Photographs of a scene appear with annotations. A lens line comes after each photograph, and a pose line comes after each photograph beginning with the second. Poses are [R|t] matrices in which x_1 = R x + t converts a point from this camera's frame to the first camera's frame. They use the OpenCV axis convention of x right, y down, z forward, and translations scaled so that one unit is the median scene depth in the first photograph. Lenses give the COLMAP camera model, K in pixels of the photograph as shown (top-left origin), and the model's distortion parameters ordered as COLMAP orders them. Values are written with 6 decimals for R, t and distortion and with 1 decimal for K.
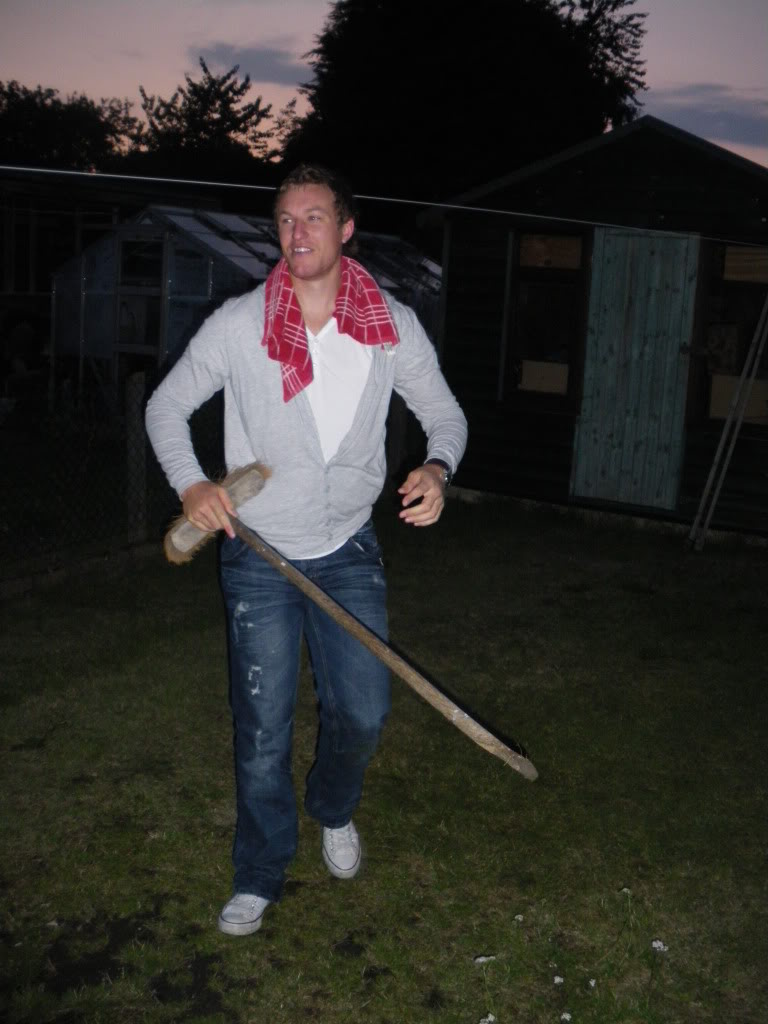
lens RADIAL K [[1102.5, 0, 417.8], [0, 1102.5, 508.4], [0, 0, 1]] dist [-0.325924, 0.421669]
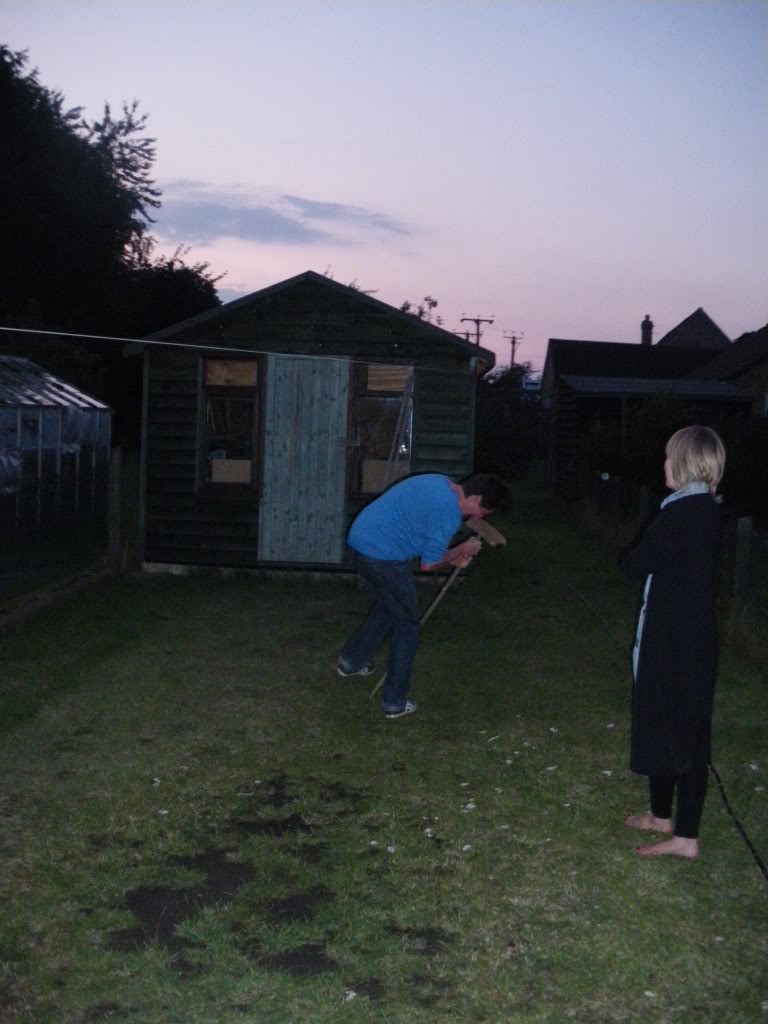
lens RADIAL K [[1102.5, 0, 417.8], [0, 1102.5, 508.4], [0, 0, 1]] dist [-0.325924, 0.421669]
pose [[0.887567, -0.065379, 0.456016, -0.292973], [0.107054, 0.992051, -0.066135, 0.033825], [-0.448068, 0.107518, 0.887511, -0.246818]]
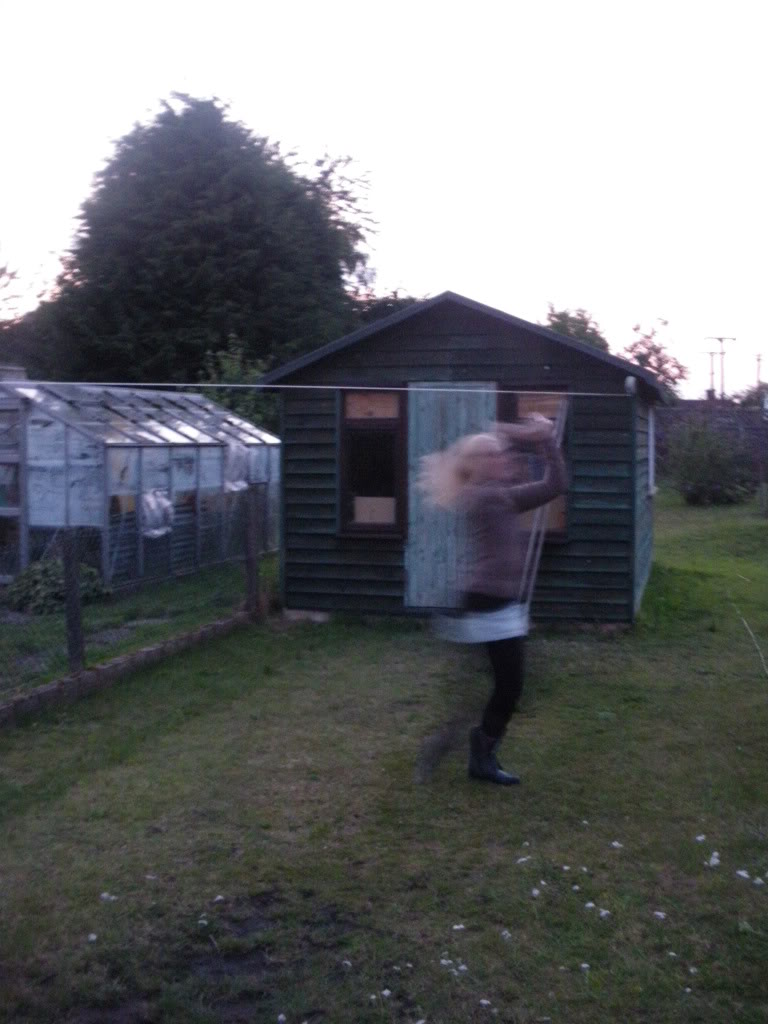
lens RADIAL K [[1102.5, 0, 417.8], [0, 1102.5, 508.4], [0, 0, 1]] dist [-0.325924, 0.421669]
pose [[0.968571, -0.074365, 0.237363, -0.129960], [0.103782, 0.988053, -0.113936, 0.020892], [-0.226054, 0.134989, 0.964716, -0.178207]]
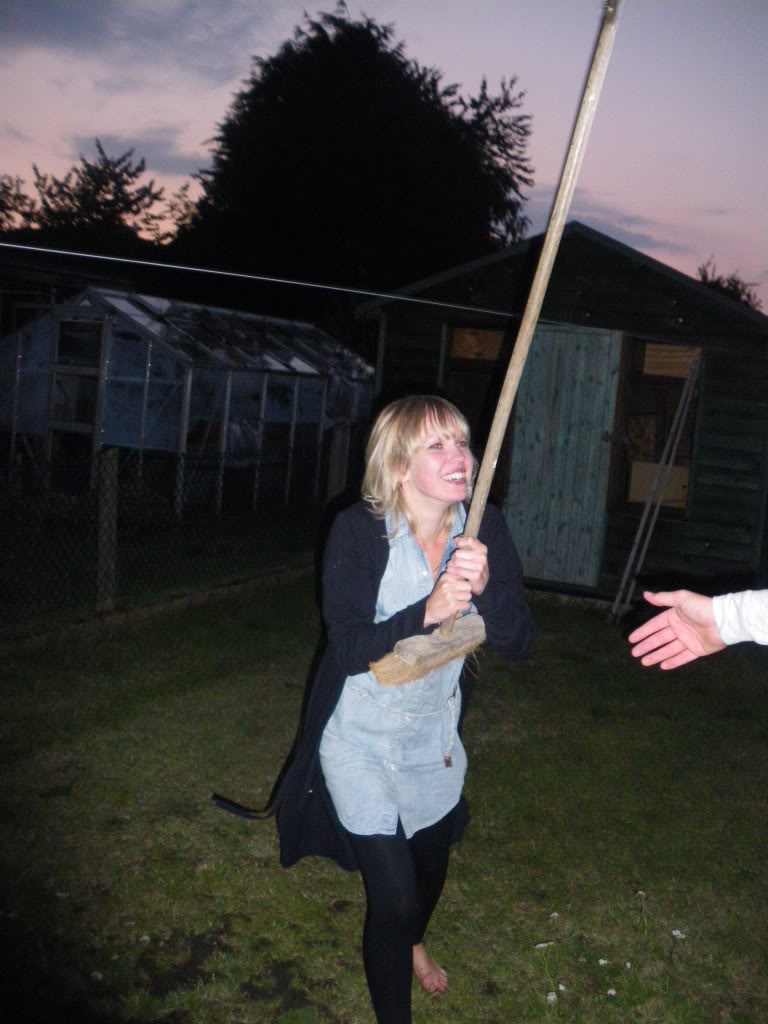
lens RADIAL K [[1102.5, 0, 417.8], [0, 1102.5, 508.4], [0, 0, 1]] dist [-0.325924, 0.421669]
pose [[0.993062, 0.014994, 0.116633, -0.066019], [-0.005853, 0.996911, -0.078321, 0.009760], [-0.117447, 0.077095, 0.990082, -0.056621]]
